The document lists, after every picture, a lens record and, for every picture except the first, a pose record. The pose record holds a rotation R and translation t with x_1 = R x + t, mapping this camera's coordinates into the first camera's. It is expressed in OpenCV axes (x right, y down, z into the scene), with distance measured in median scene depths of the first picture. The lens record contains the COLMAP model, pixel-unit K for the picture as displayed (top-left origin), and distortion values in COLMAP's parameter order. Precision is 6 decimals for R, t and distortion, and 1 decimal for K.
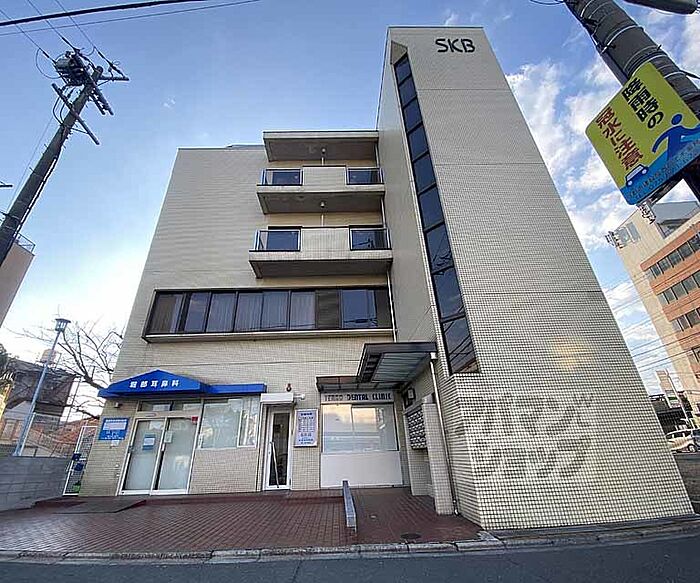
lens RADIAL K [[309.9, 0, 348.0], [0, 309.9, 292.8], [0, 0, 1]] dist [-0.001145, -0.000593]
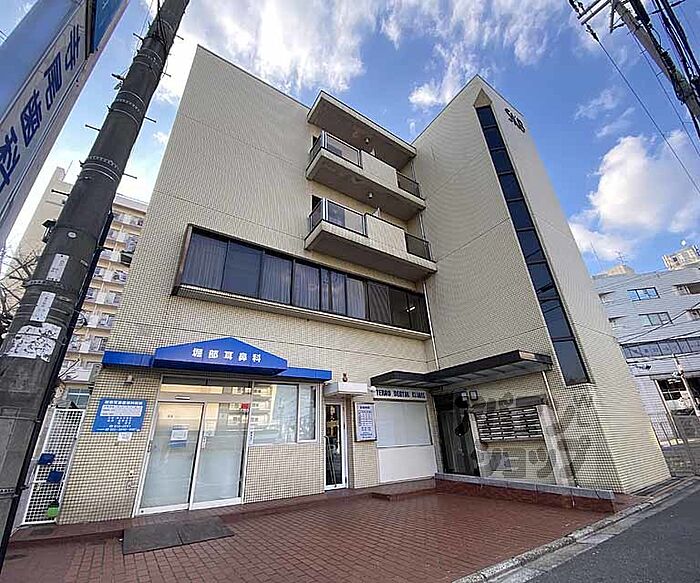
lens RADIAL K [[309.9, 0, 349.9], [0, 309.9, 292.9], [0, 0, 1]] dist [-0.001145, -0.000593]
pose [[0.838692, 0.234139, 0.491705, -0.728306], [-0.233535, 0.970261, -0.063681, 0.121761], [-0.491993, -0.061421, 0.868430, 0.218727]]
